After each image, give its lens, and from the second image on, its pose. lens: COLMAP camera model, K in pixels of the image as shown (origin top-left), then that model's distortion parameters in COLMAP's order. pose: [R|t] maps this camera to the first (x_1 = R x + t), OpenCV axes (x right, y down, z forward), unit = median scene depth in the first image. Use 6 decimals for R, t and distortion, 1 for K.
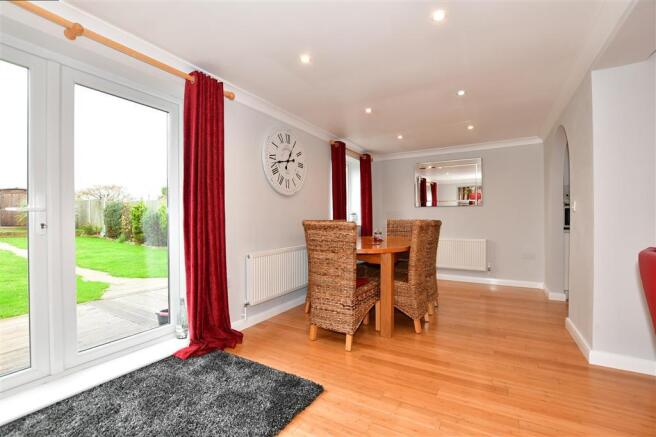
lens RADIAL K [[295.7, 0, 329.8], [0, 295.7, 217.9], [0, 0, 1]] dist [-0.003571, -0.000053]
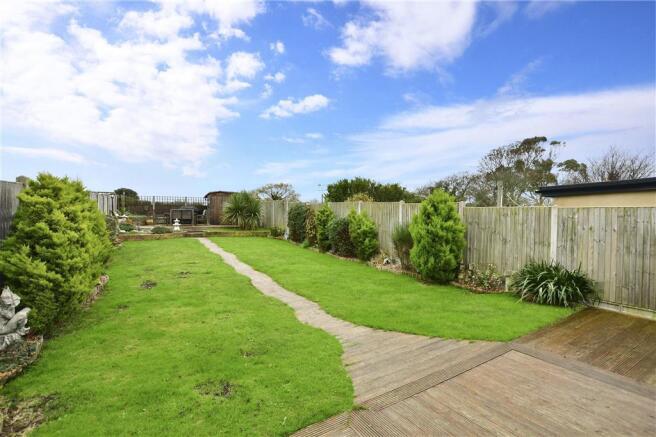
lens RADIAL K [[288.7, 0, 328.1], [0, 288.7, 217.3], [0, 0, 1]] dist [0.001533, 0.000141]
pose [[0.903439, 0.013152, -0.428515, -0.248437], [0.000280, 0.999511, 0.031269, -0.042430], [0.428717, -0.028370, 0.902993, 0.204122]]
